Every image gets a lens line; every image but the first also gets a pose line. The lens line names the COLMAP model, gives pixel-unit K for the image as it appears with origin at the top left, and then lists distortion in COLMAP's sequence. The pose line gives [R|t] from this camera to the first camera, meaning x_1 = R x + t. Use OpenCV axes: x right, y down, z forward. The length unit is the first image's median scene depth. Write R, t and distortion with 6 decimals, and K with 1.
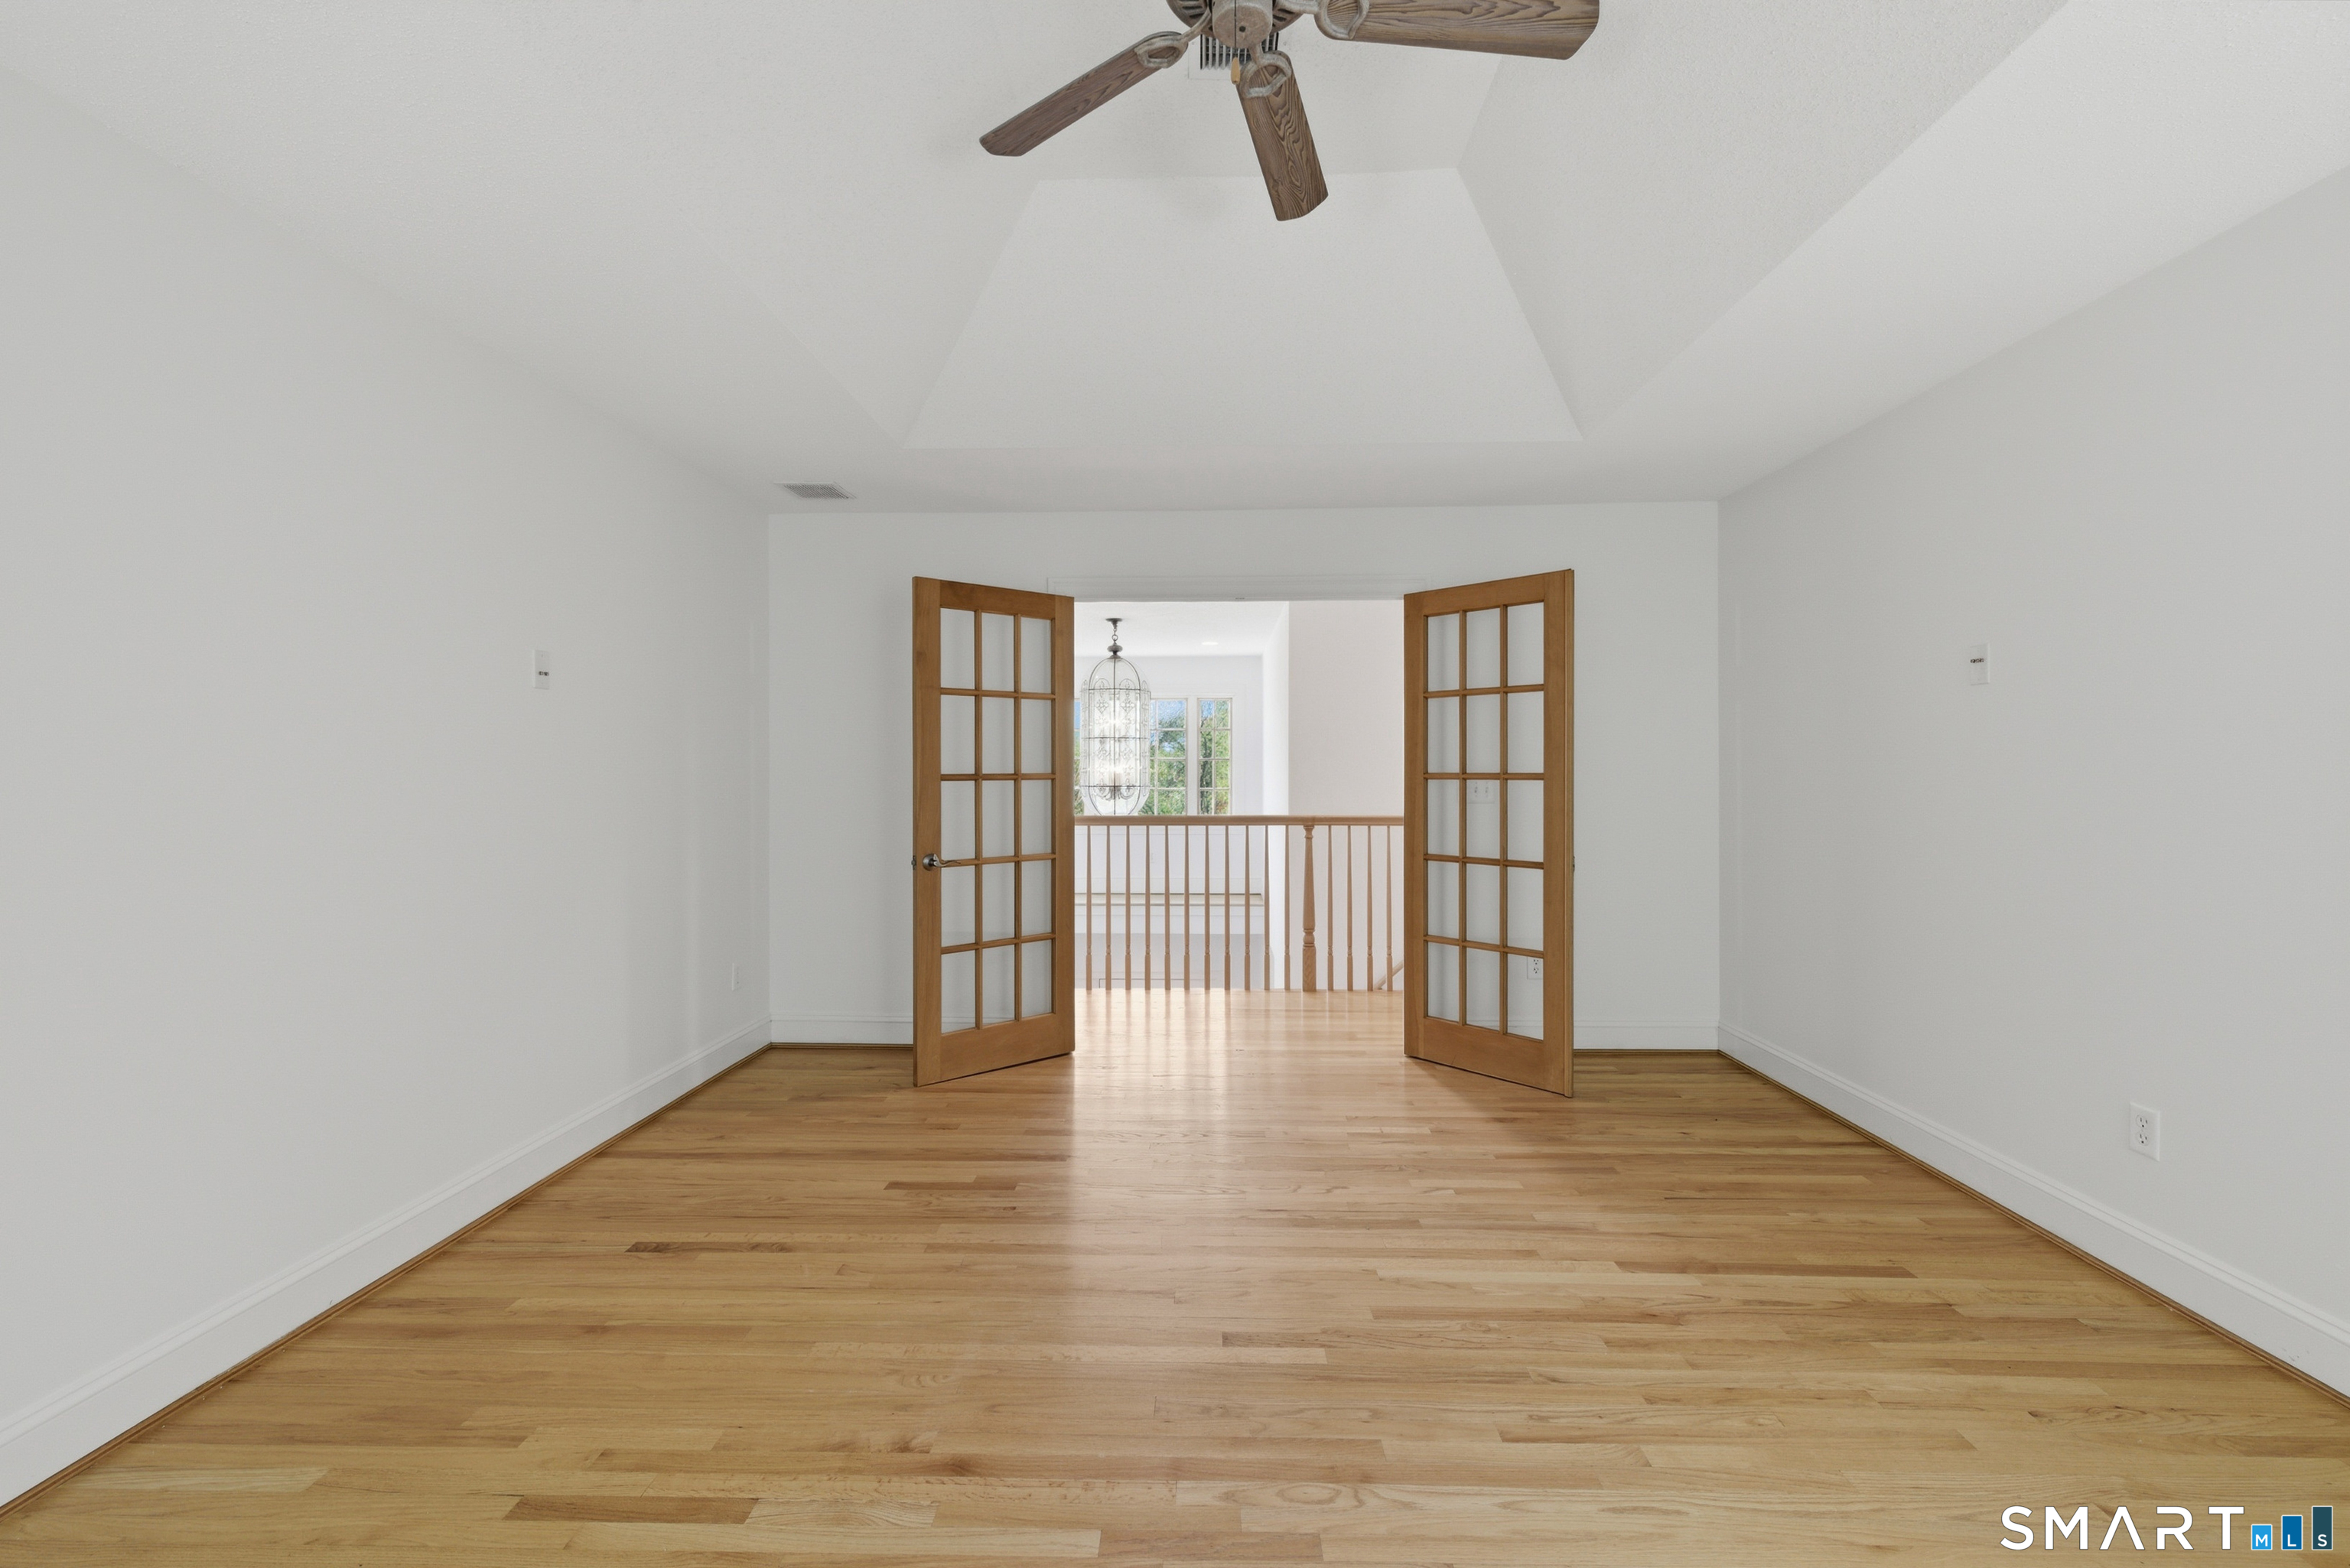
lens RADIAL K [[1013.4, 0, 1176.4], [0, 1013.4, 774.7], [0, 0, 1]] dist [-0.000585, -0.000145]
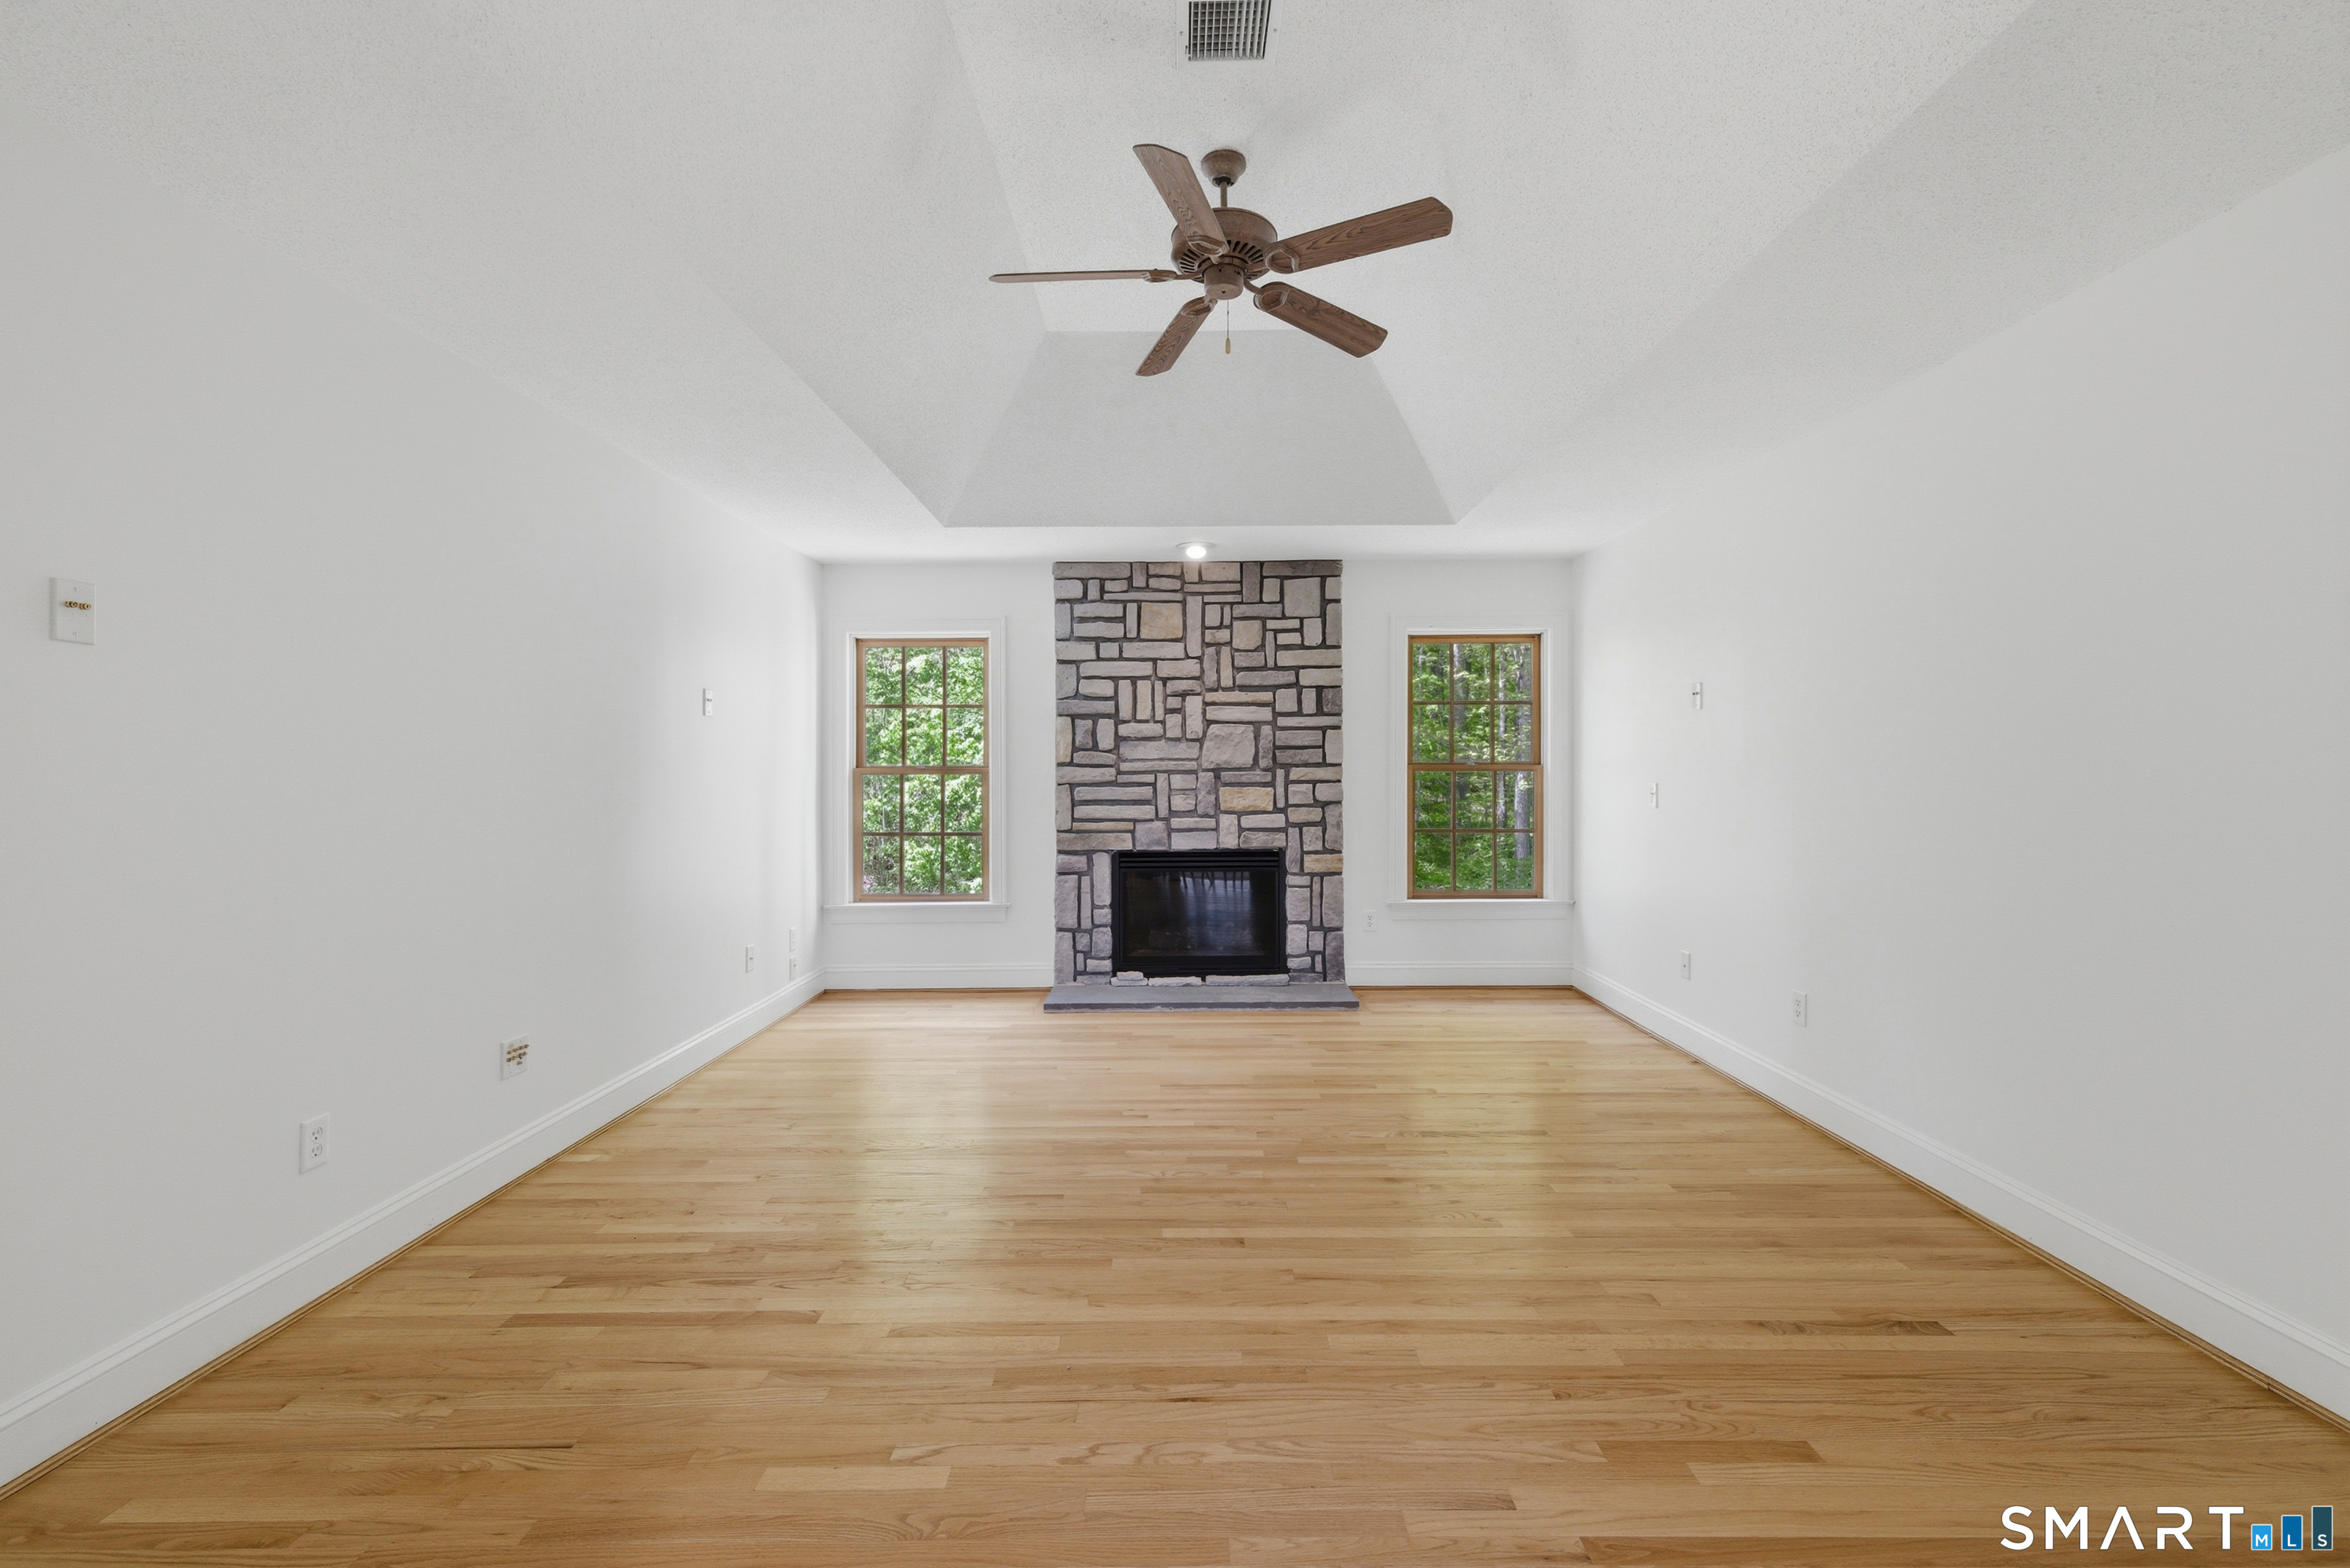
lens RADIAL K [[1013.4, 0, 1176.4], [0, 1013.4, 779.0], [0, 0, 1]] dist [-0.000585, -0.000145]
pose [[-0.999671, 0.003641, -0.025405, 0.141838], [0.003432, 0.999960, 0.008280, -0.007401], [0.025434, 0.008190, -0.999643, 2.002886]]
